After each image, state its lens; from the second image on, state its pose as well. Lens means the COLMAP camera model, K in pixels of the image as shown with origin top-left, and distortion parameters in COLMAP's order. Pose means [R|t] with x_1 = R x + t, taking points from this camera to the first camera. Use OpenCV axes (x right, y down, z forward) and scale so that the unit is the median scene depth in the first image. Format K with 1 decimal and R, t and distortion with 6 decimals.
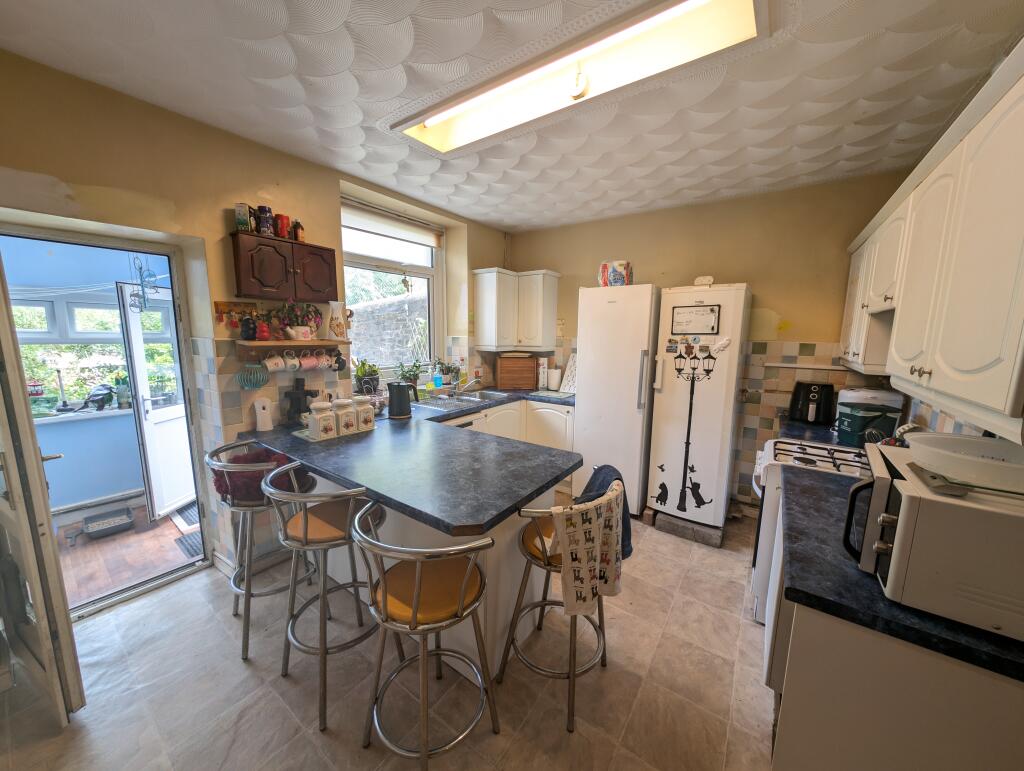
lens RADIAL K [[366.9, 0, 512.0], [0, 366.9, 385.5], [0, 0, 1]] dist [0.010945, -0.000399]
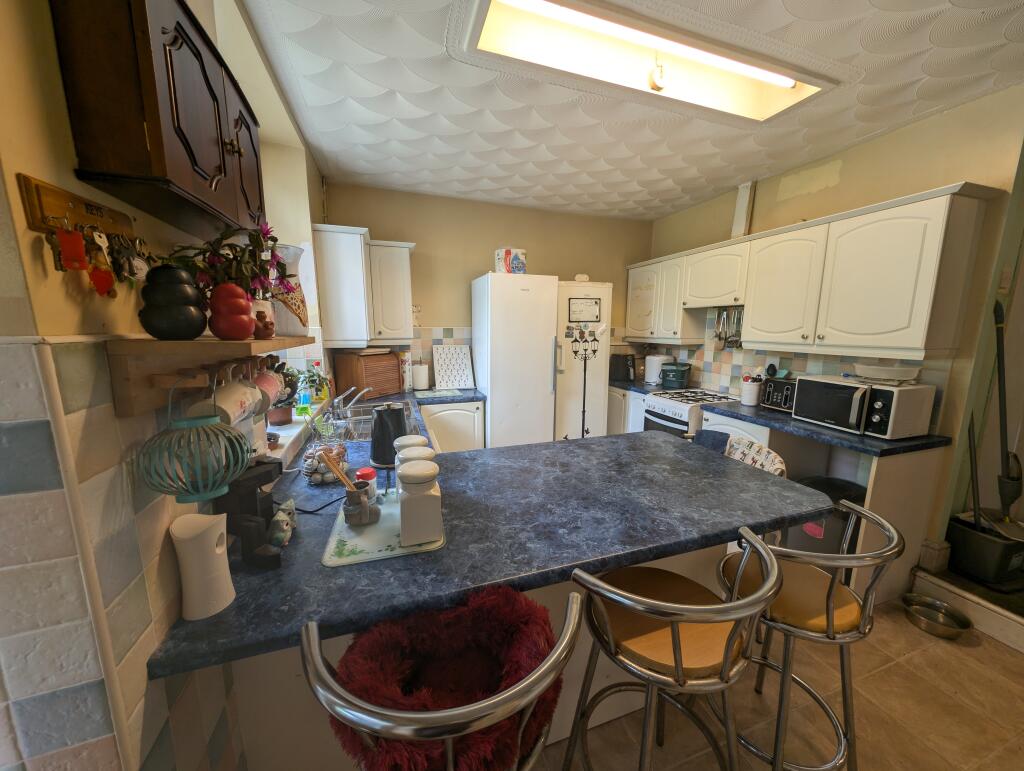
lens RADIAL K [[366.9, 0, 512.0], [0, 366.9, 385.5], [0, 0, 1]] dist [0.010945, -0.000399]
pose [[0.584362, -0.140047, 0.799317, -0.640747], [0.122621, 0.988924, 0.083622, -0.061950], [-0.802175, 0.049148, 0.595063, 0.482974]]
